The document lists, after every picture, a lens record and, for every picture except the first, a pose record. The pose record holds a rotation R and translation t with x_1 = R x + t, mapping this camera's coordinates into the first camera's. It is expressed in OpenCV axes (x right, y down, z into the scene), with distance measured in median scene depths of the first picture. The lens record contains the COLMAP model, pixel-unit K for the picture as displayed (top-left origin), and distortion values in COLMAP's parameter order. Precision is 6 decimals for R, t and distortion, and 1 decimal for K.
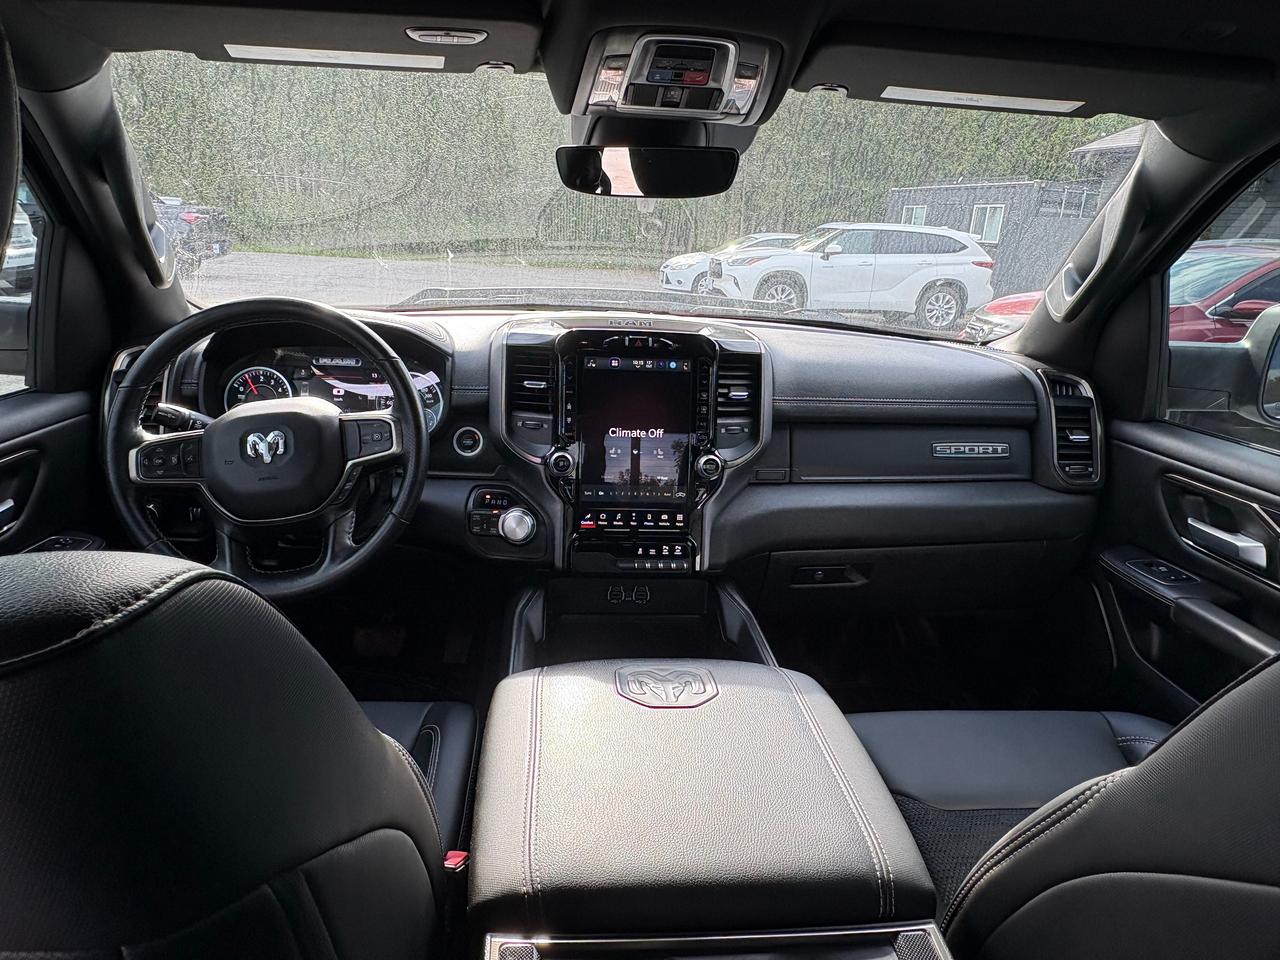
lens RADIAL K [[848.7, 0, 635.8], [0, 848.7, 480.3], [0, 0, 1]] dist [-0.001877, 0.002963]
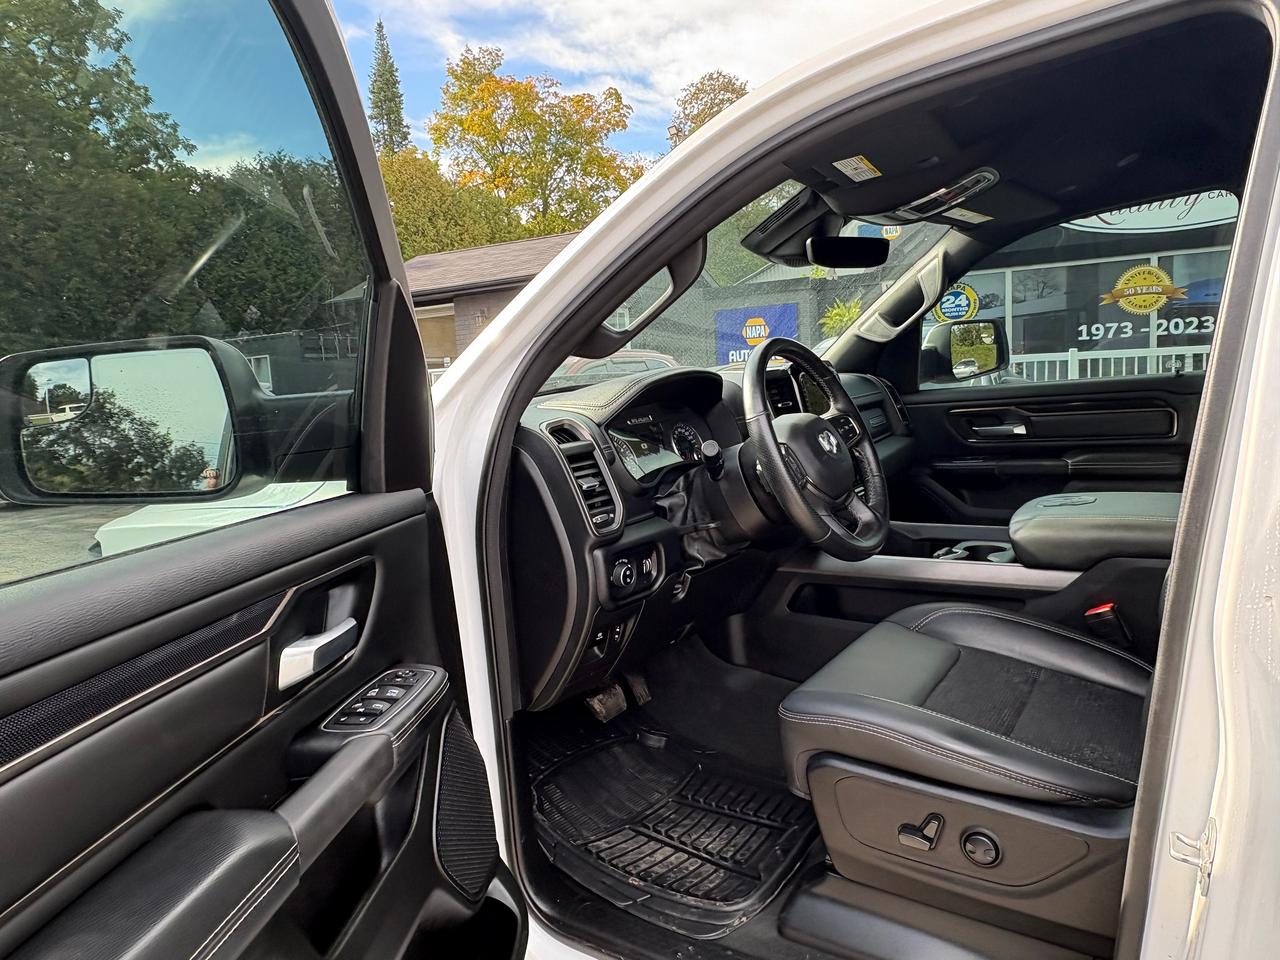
lens RADIAL K [[848.7, 0, 631.5], [0, 848.7, 485.0], [0, 0, 1]] dist [-0.001877, 0.002963]
pose [[0.640084, -0.194720, 0.743220, -1.303248], [0.317273, 0.948008, -0.024872, -0.032432], [-0.699736, 0.251724, 0.668585, 0.291328]]
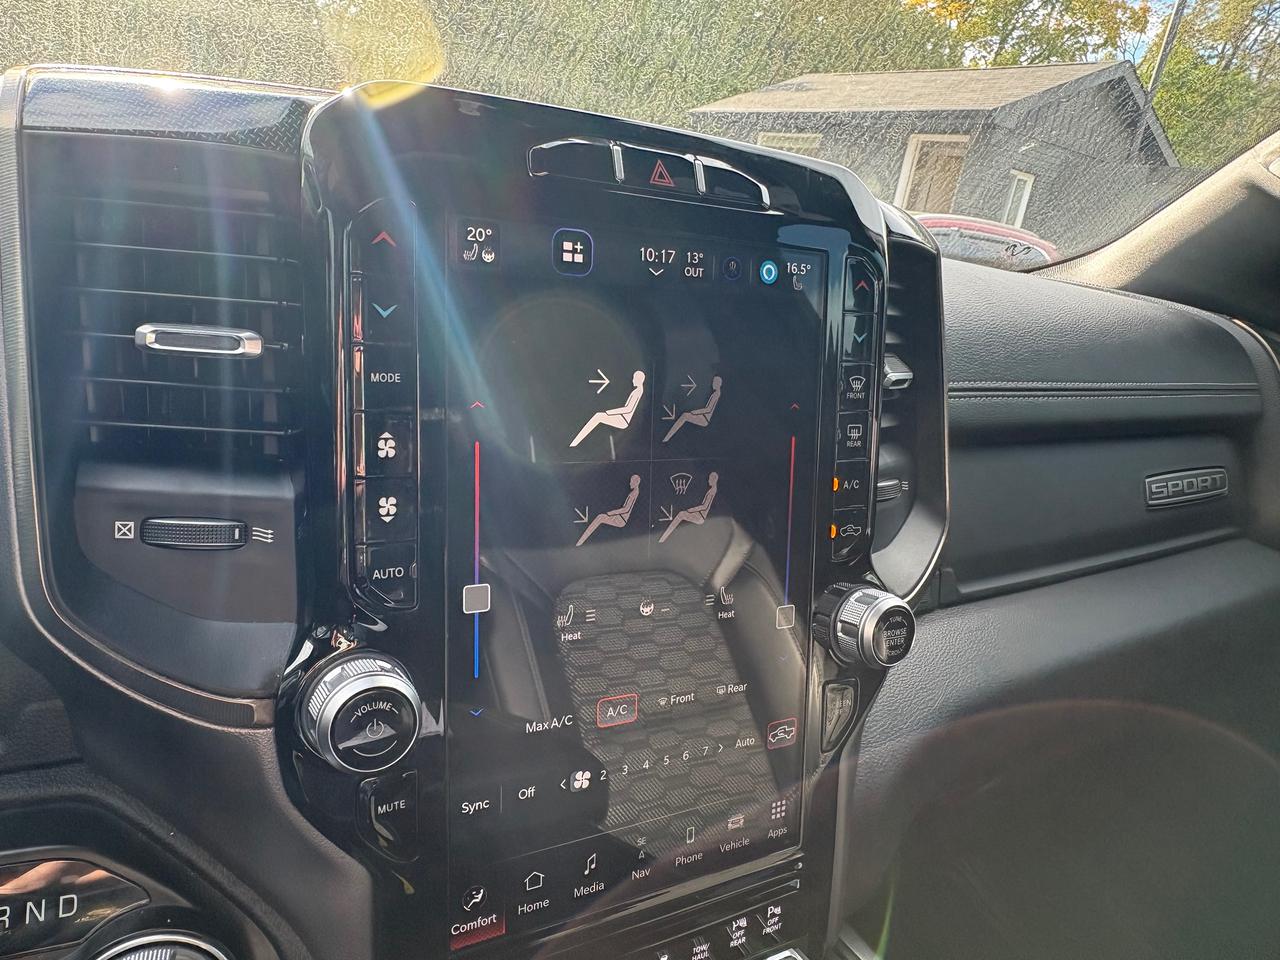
lens RADIAL K [[858.6, 0, 609.7], [0, 858.6, 478.8], [0, 0, 1]] dist [0.002004, 0.000916]
pose [[0.918160, -0.052715, 0.392687, -0.110385], [0.032822, 0.997823, 0.057207, -0.087590], [-0.394848, -0.039637, 0.917891, 0.764973]]
